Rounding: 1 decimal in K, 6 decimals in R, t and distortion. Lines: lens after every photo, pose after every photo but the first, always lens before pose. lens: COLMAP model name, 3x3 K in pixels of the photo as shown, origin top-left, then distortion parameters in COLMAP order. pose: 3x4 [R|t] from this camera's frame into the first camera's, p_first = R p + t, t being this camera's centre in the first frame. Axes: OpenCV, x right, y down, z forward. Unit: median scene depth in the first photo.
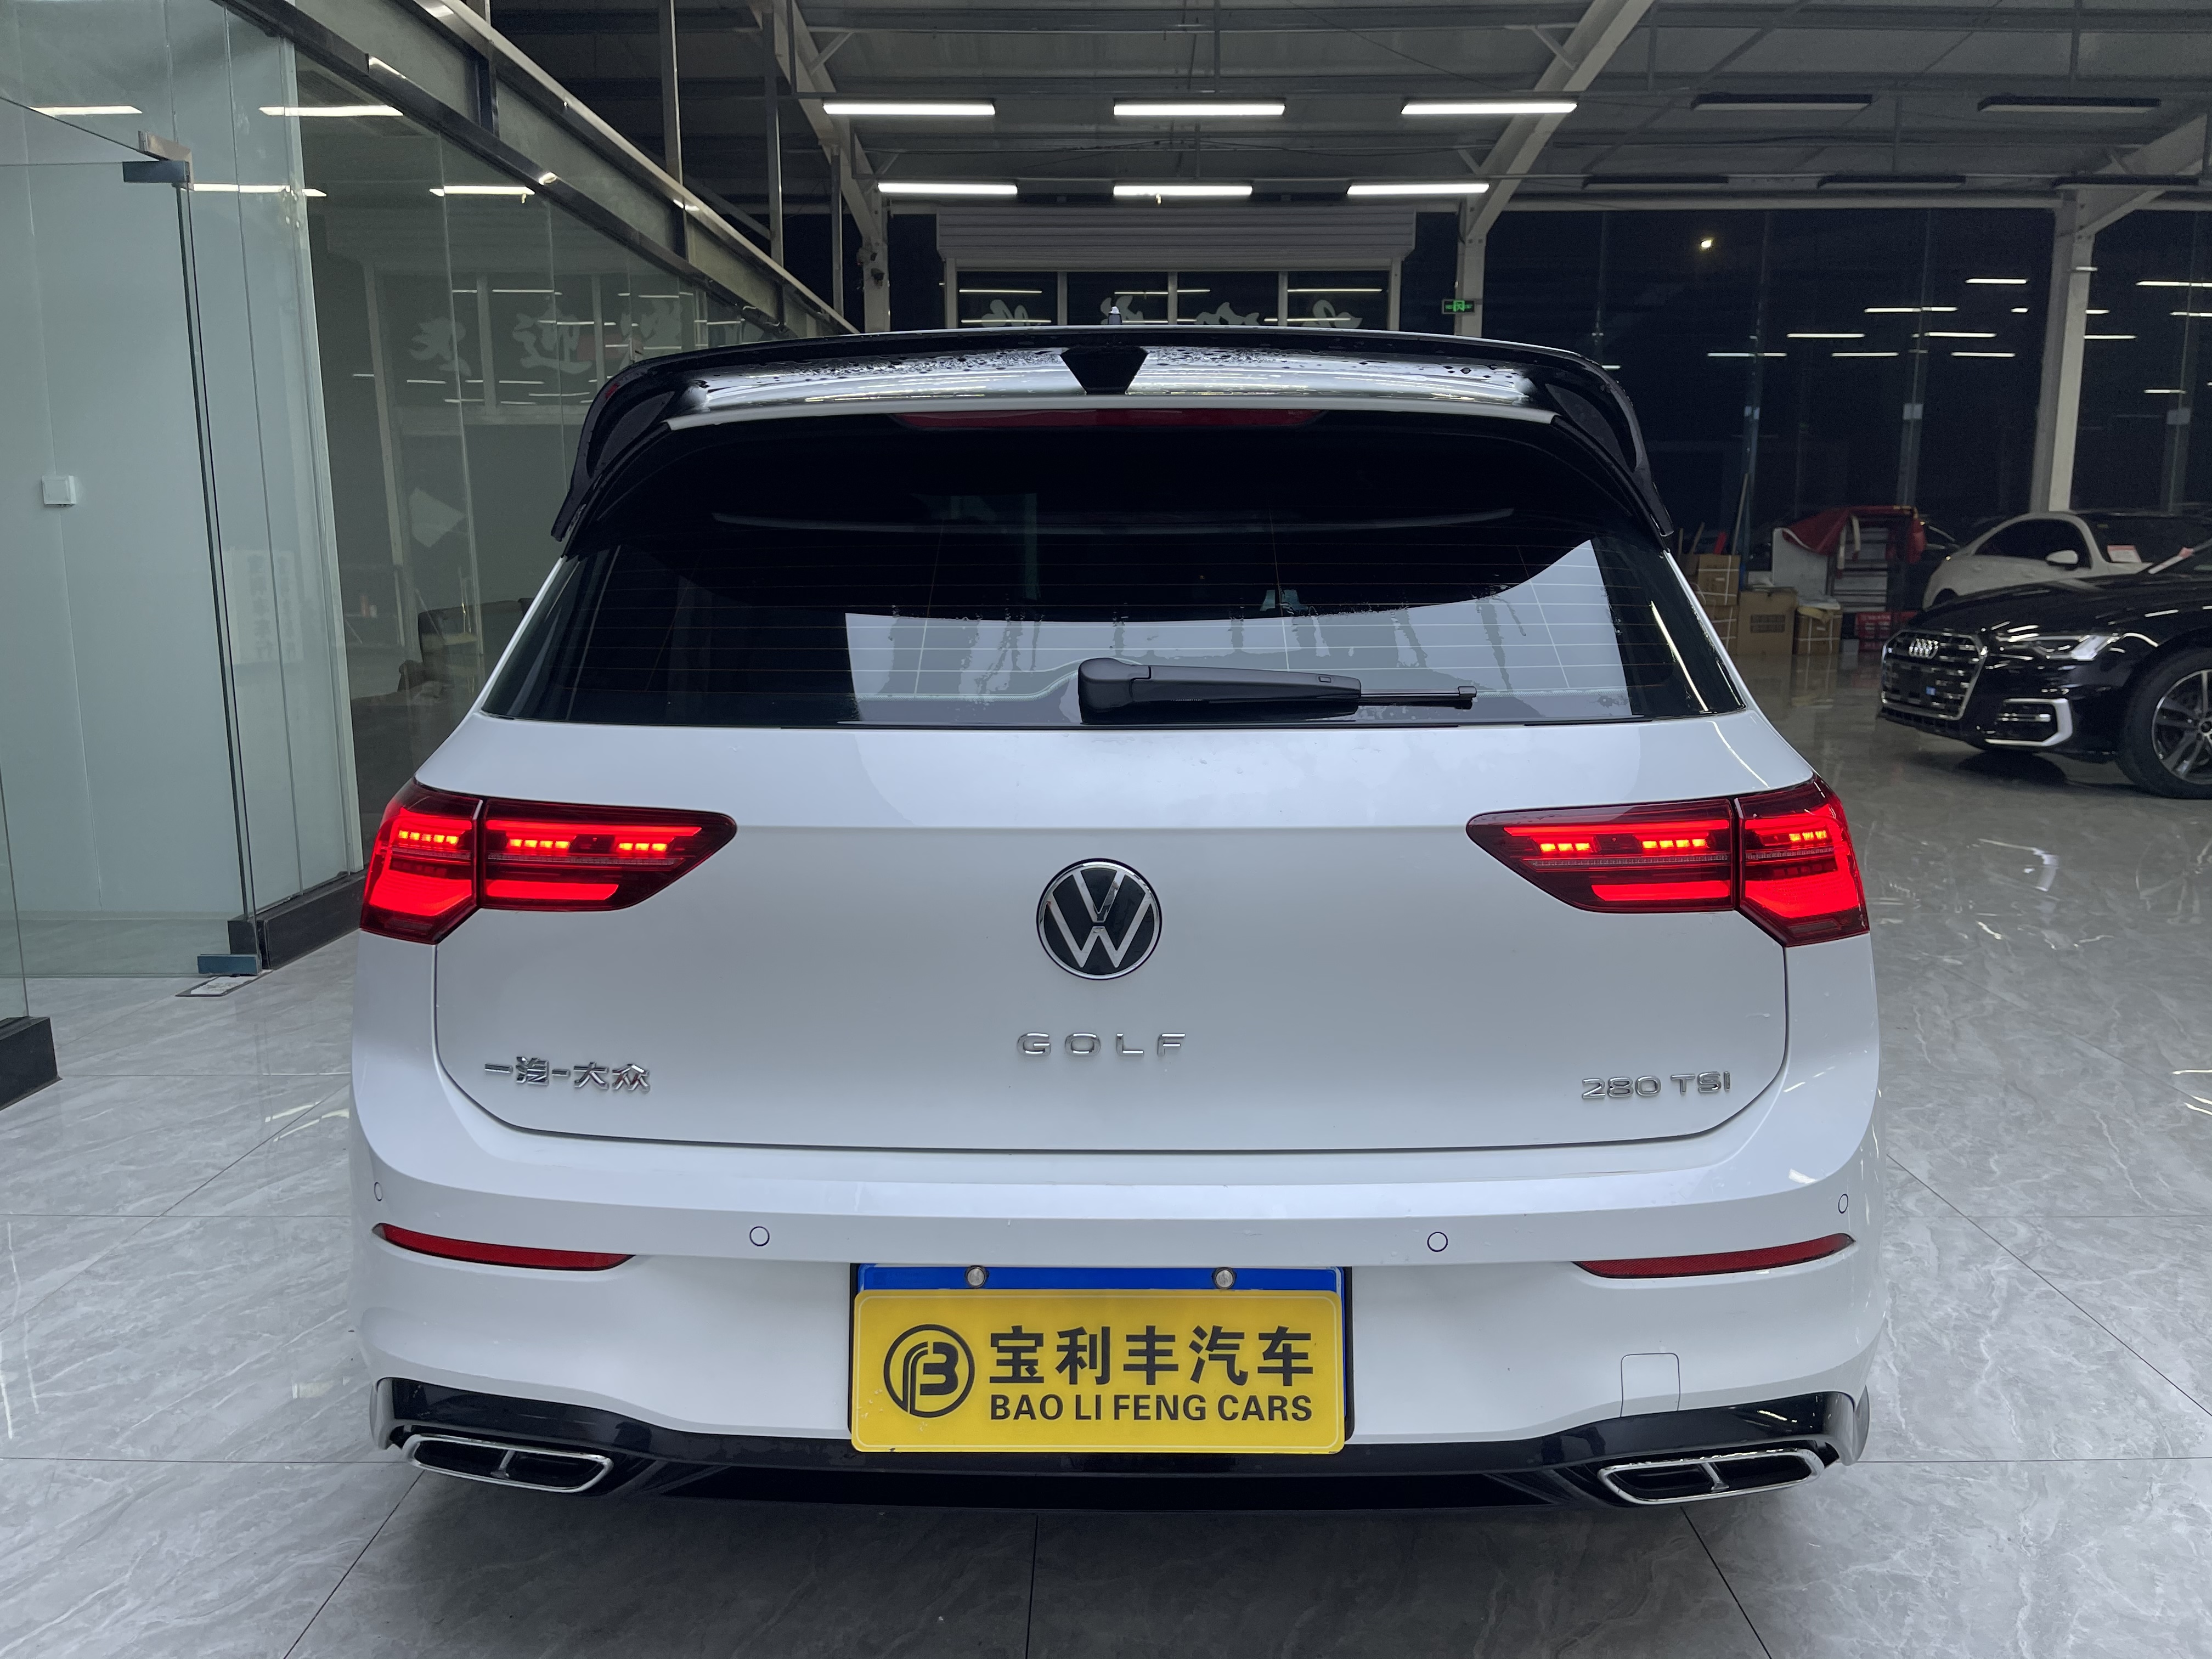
lens RADIAL K [[1673.8, 0, 1109.0], [0, 1673.8, 839.3], [0, 0, 1]] dist [0.049993, -0.057608]
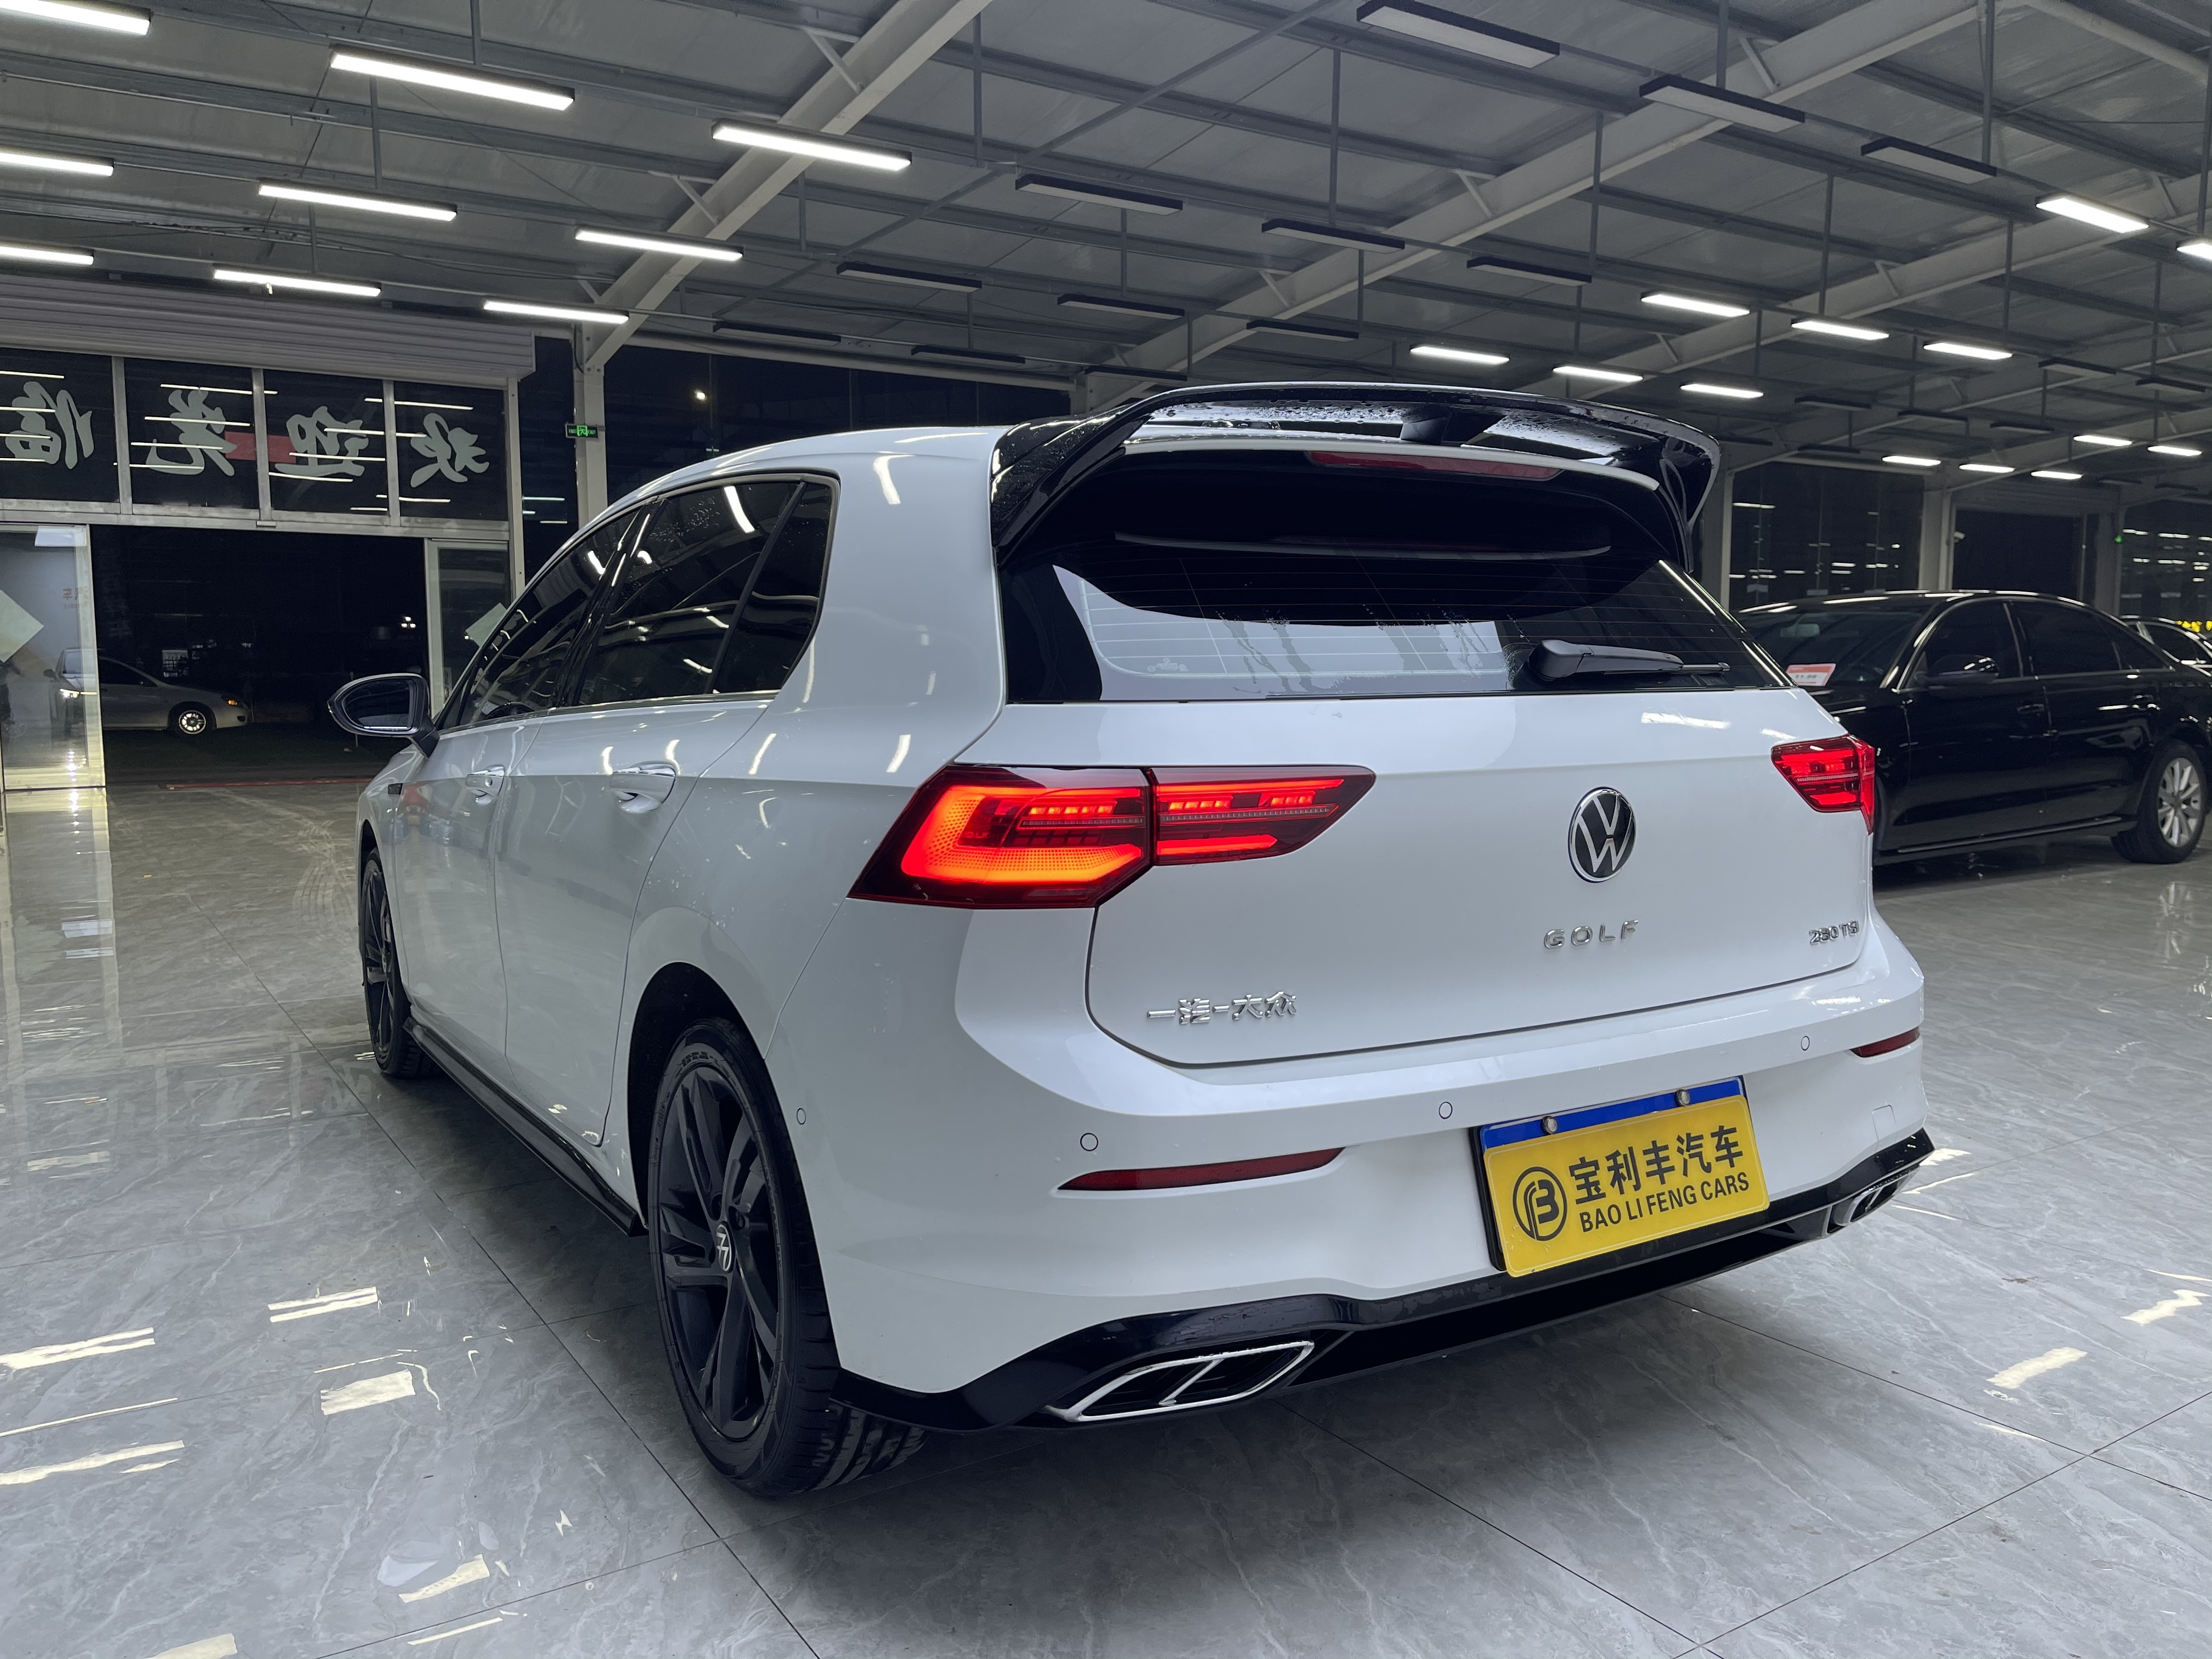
lens RADIAL K [[1673.8, 0, 1109.0], [0, 1673.8, 839.3], [0, 0, 1]] dist [0.049993, -0.057608]
pose [[0.836953, -0.057410, 0.544255, -1.036550], [0.099718, 0.993832, -0.048514, 0.076174], [-0.538113, 0.094876, 0.837516, 0.102286]]
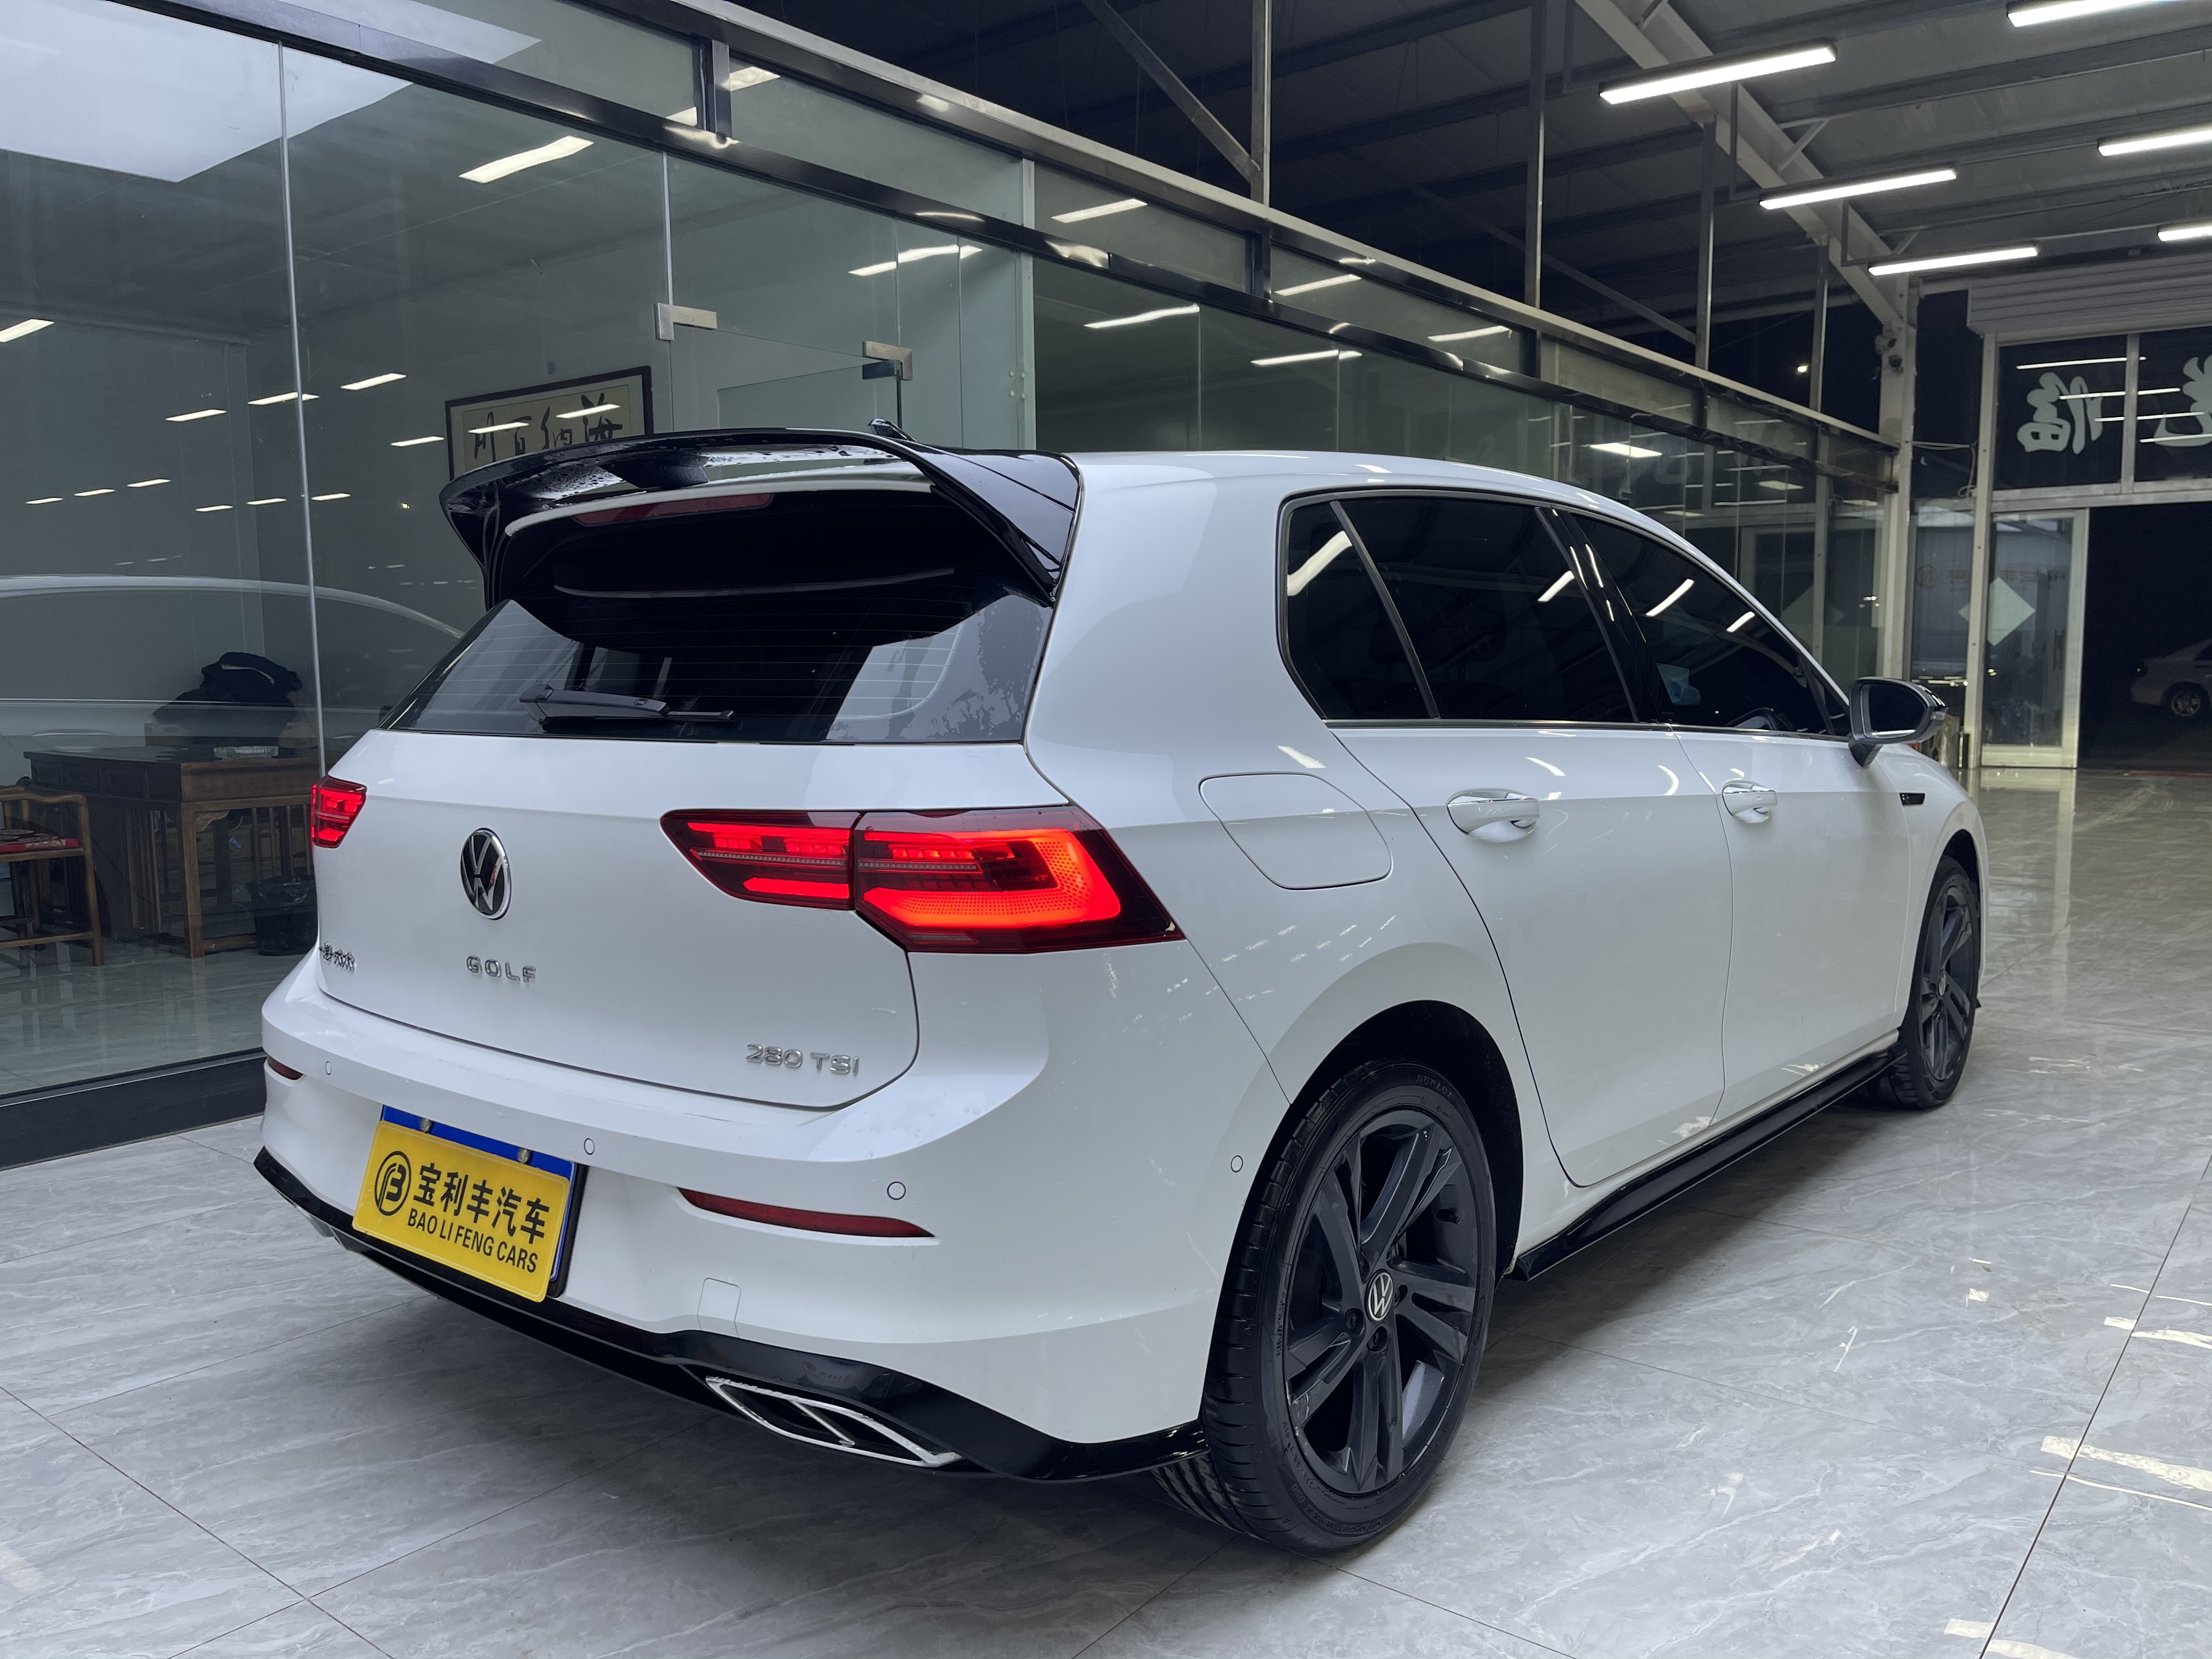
lens RADIAL K [[1673.8, 0, 1109.0], [0, 1673.8, 839.3], [0, 0, 1]] dist [0.049993, -0.057608]
pose [[0.786235, 0.059007, -0.615103, 1.222493], [-0.099898, 0.994474, -0.032291, 0.013847], [0.609798, 0.086836, 0.787785, 0.223378]]
